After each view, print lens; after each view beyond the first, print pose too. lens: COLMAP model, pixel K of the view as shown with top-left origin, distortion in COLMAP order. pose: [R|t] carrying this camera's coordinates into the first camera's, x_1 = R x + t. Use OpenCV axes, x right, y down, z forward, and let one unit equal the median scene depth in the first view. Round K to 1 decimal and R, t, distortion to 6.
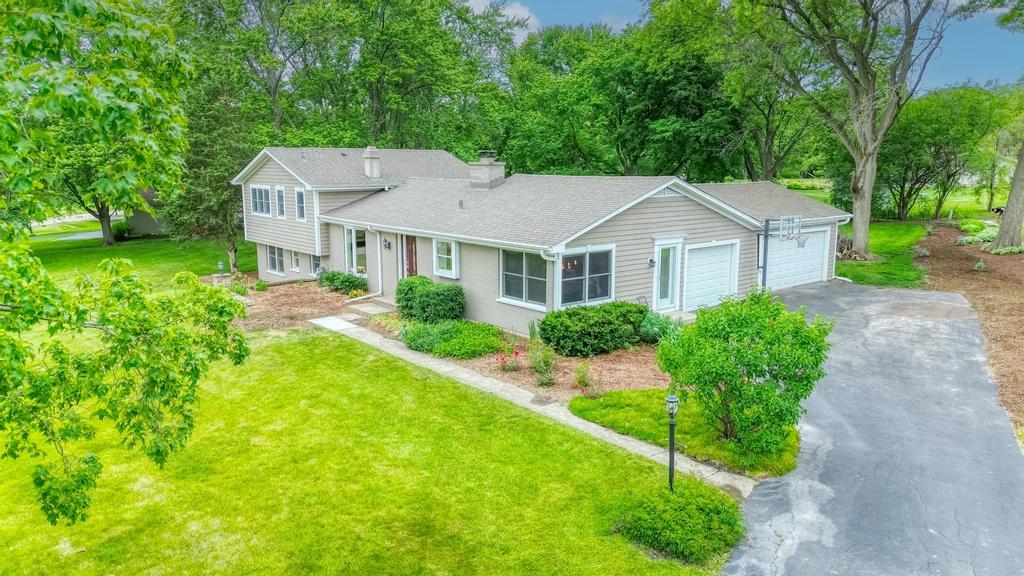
lens RADIAL K [[717.7, 0, 510.7], [0, 717.7, 285.4], [0, 0, 1]] dist [0.027343, -0.010888]
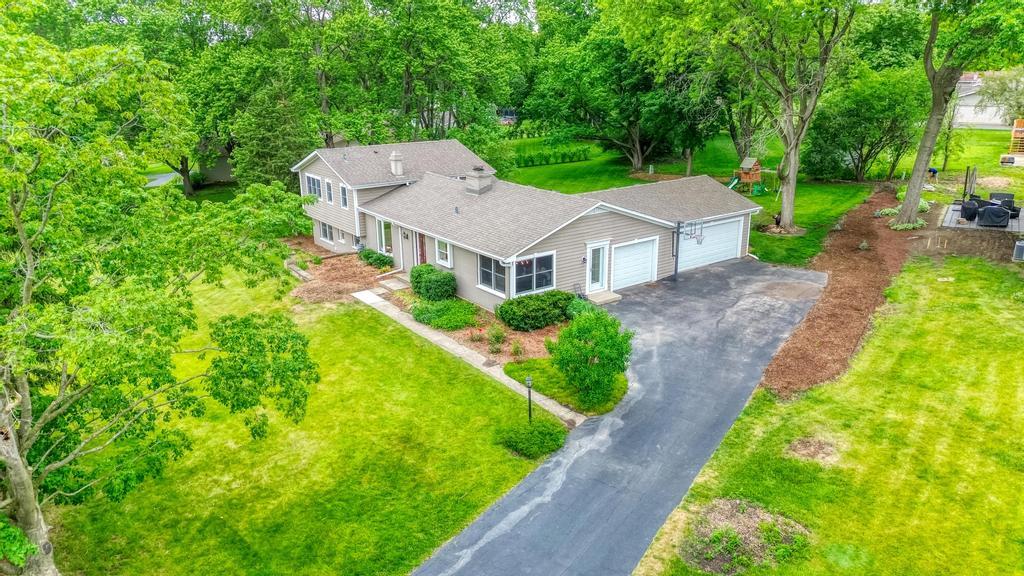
lens RADIAL K [[717.7, 0, 514.7], [0, 717.7, 284.6], [0, 0, 1]] dist [0.027343, -0.010888]
pose [[0.998081, 0.007763, -0.061438, 0.158413], [0.000209, 0.991684, 0.128700, -0.182108], [0.061926, -0.128466, 0.989779, -0.474409]]
